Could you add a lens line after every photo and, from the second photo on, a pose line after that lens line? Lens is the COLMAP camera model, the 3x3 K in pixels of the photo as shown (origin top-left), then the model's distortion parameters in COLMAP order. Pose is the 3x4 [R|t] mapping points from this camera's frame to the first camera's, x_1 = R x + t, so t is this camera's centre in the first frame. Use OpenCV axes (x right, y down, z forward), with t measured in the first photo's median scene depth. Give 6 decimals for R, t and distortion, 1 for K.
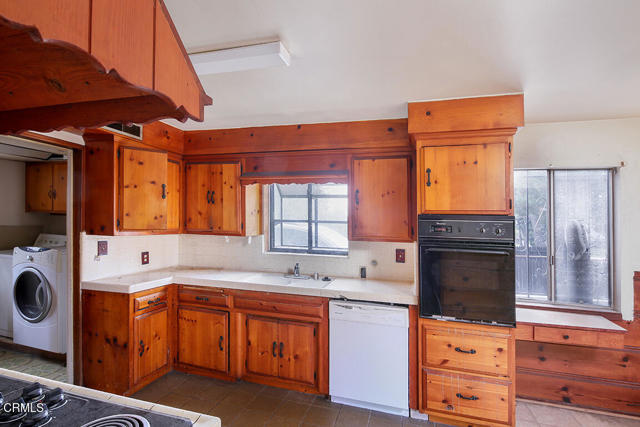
lens RADIAL K [[304.4, 0, 320.0], [0, 304.4, 213.5], [0, 0, 1]] dist [0.000579, -0.000080]
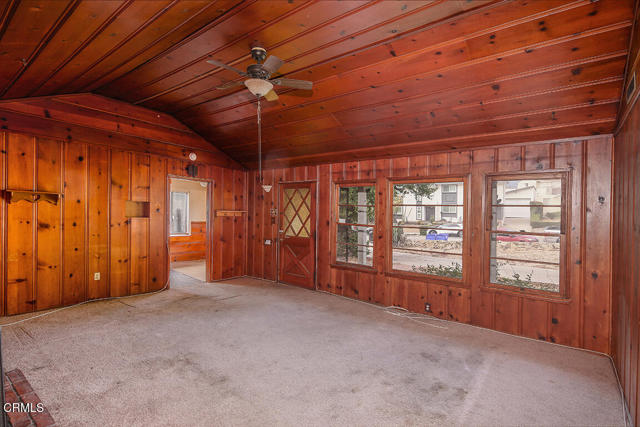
lens RADIAL K [[315.6, 0, 317.1], [0, 315.6, 216.2], [0, 0, 1]] dist [-0.000984, -0.000950]
pose [[0.363063, -0.026611, 0.931385, -1.831531], [-0.034815, 0.998507, 0.042100, -0.079118], [-0.931114, -0.047711, 0.361594, -1.672824]]
